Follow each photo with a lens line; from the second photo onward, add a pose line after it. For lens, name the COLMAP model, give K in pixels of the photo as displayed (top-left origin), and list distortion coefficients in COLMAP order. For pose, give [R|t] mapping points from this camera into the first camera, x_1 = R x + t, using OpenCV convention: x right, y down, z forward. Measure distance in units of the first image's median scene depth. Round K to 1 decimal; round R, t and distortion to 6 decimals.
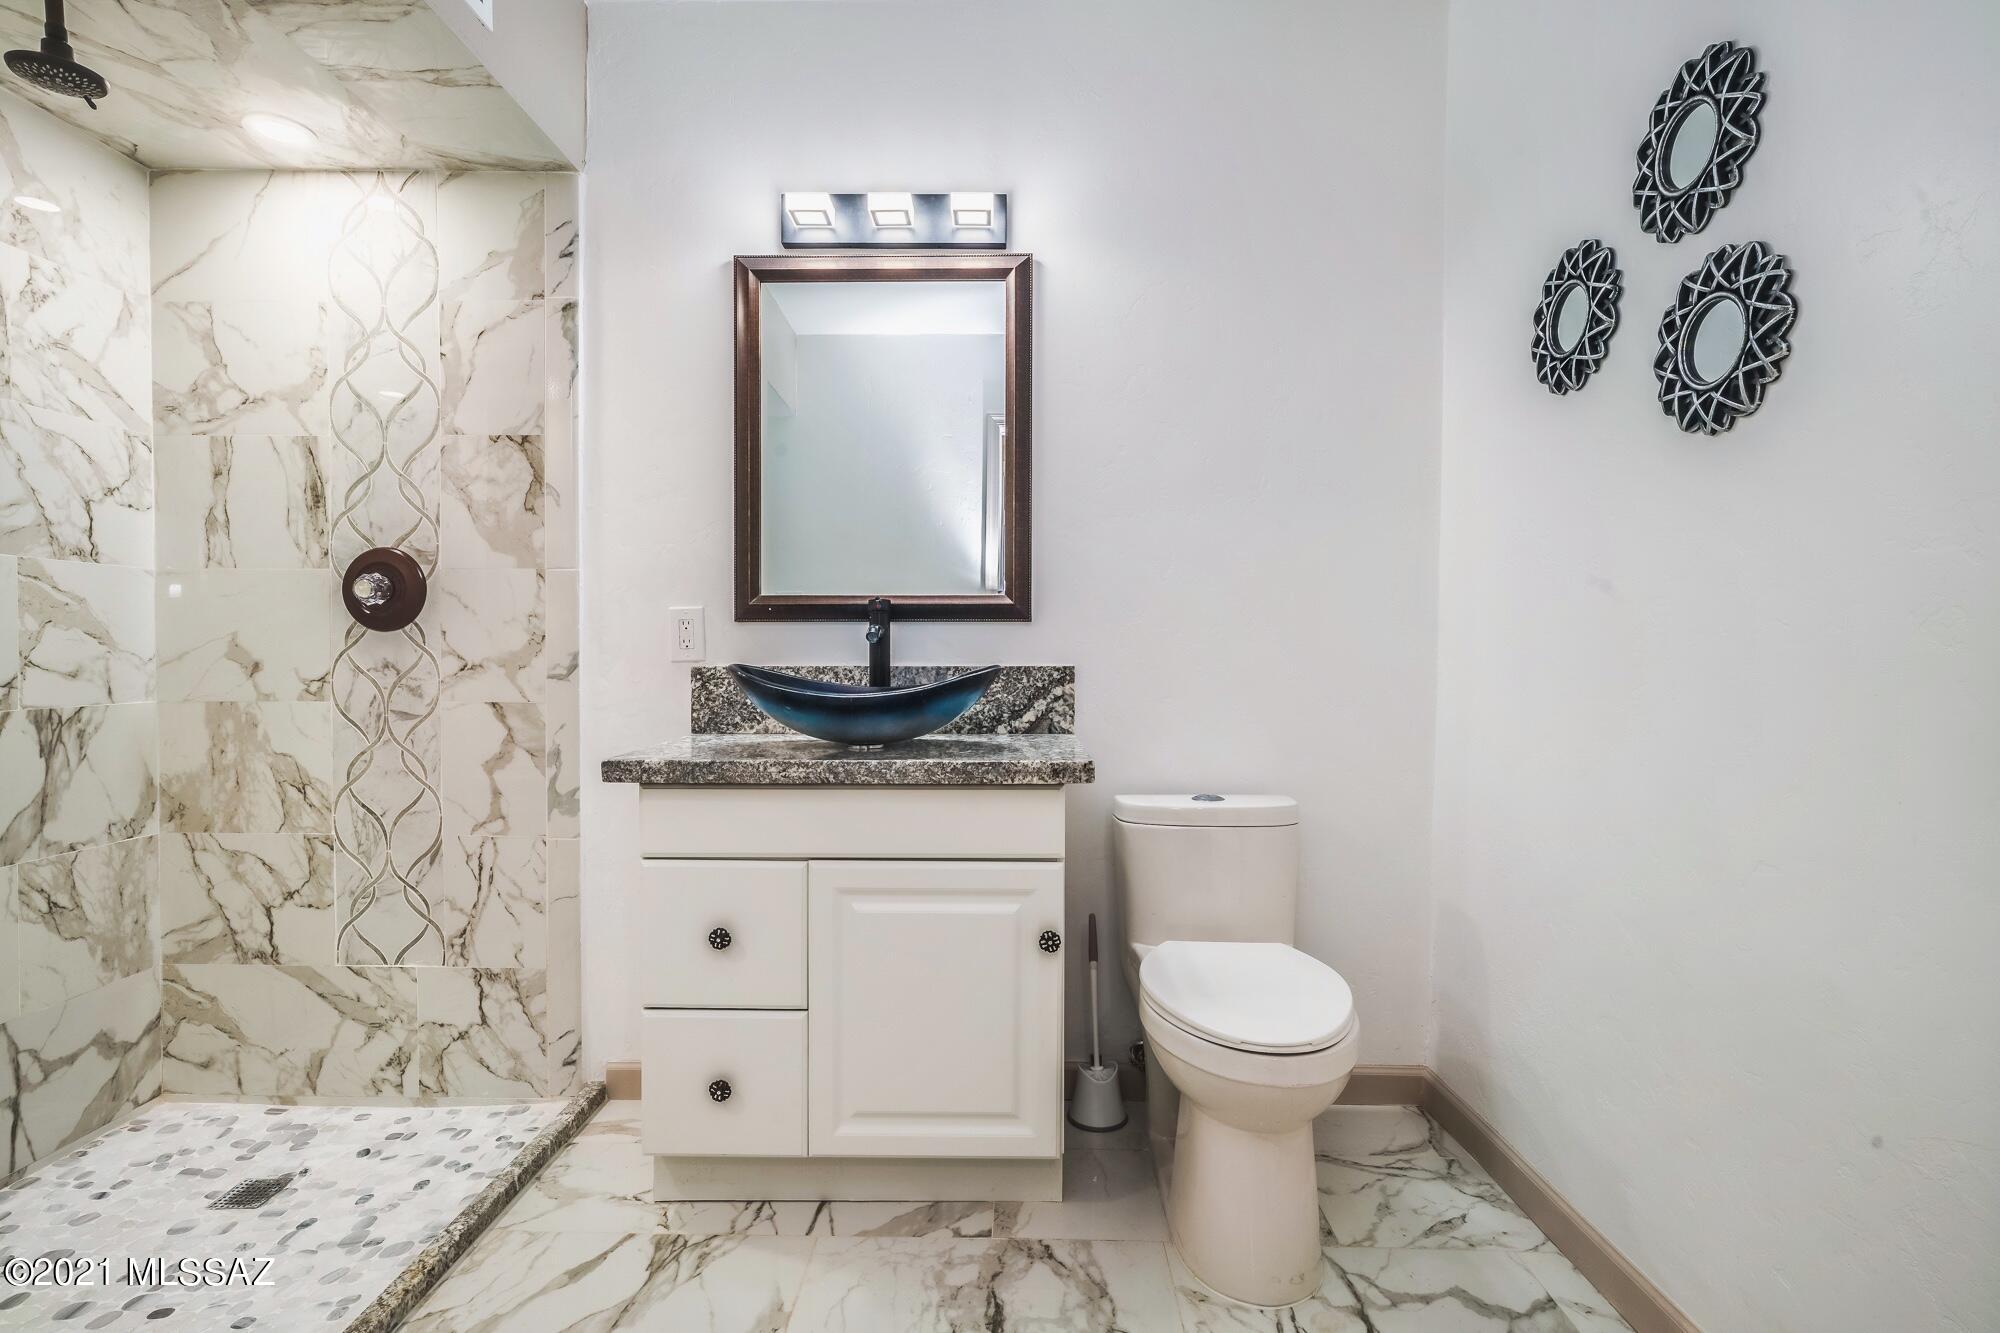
lens RADIAL K [[958.8, 0, 1002.3], [0, 958.8, 656.3], [0, 0, 1]] dist [-0.004929, 0.000547]
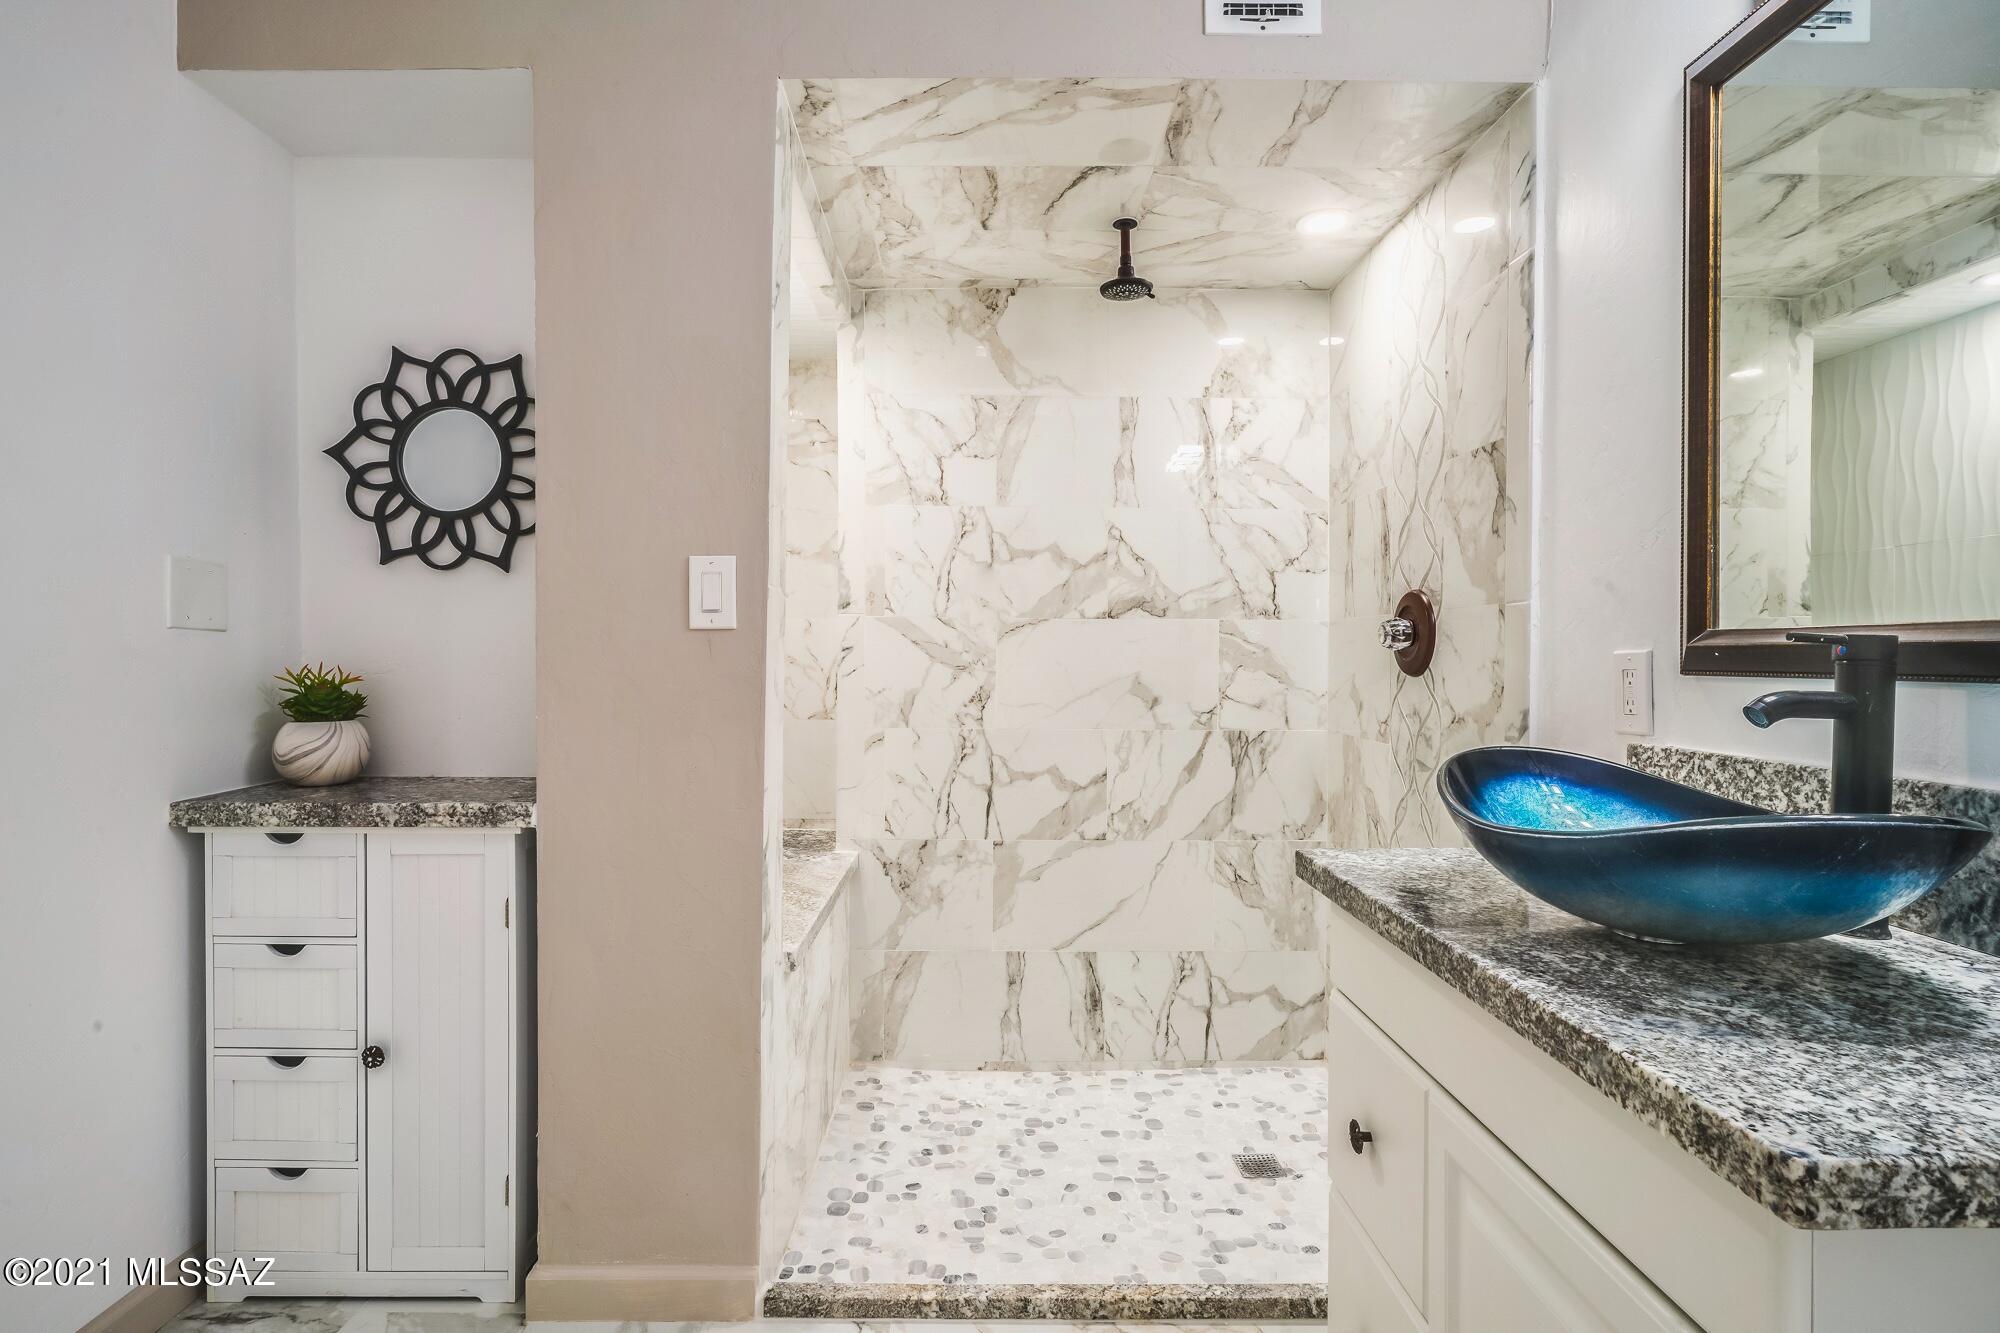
lens RADIAL K [[958.8, 0, 999.0], [0, 958.8, 655.4], [0, 0, 1]] dist [-0.004929, 0.000547]
pose [[0.031119, 0.000102, -0.999516, 0.329510], [-0.015735, 0.999876, -0.000387, -0.043675], [0.999392, 0.015740, 0.031117, 0.591114]]
